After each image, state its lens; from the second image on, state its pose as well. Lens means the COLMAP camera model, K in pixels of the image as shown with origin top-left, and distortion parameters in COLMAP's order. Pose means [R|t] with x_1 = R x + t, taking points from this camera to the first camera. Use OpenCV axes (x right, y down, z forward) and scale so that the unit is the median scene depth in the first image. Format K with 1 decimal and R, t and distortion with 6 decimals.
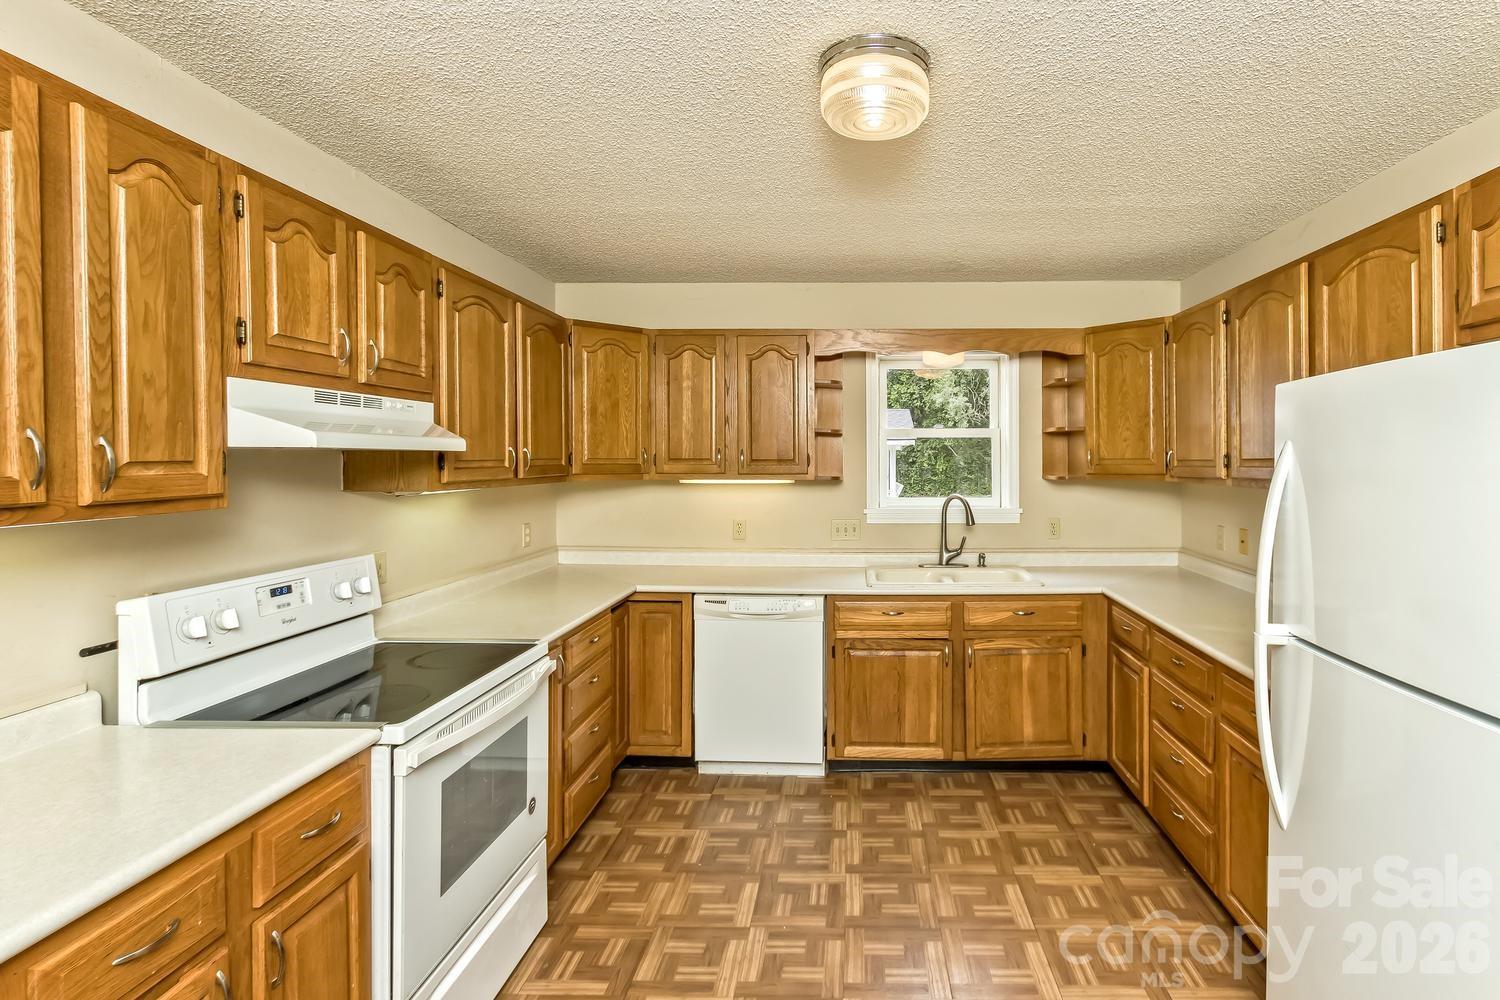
lens RADIAL K [[685.6, 0, 752.5], [0, 685.6, 459.6], [0, 0, 1]] dist [-0.002458, 0.000017]
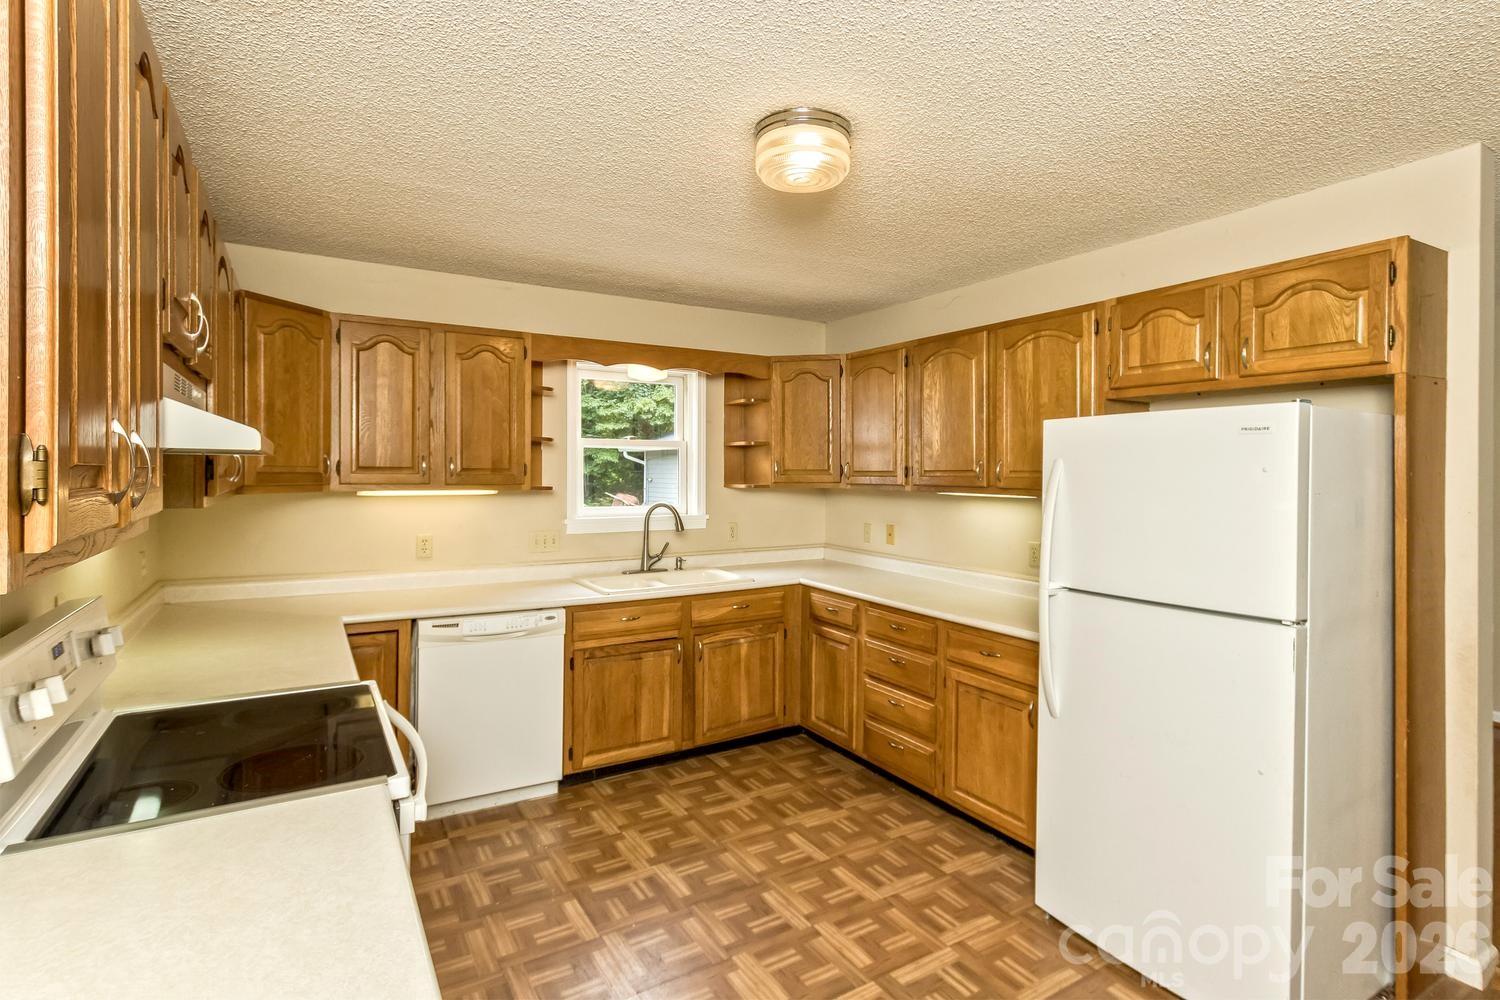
lens RADIAL K [[709.3, 0, 726.3], [0, 709.3, 471.5], [0, 0, 1]] dist [-0.000727, -0.000808]
pose [[0.859993, 0.003933, 0.510290, -0.220142], [-0.005294, 0.999985, 0.001215, 0.001214], [-0.510278, -0.003746, 0.860002, 0.011237]]
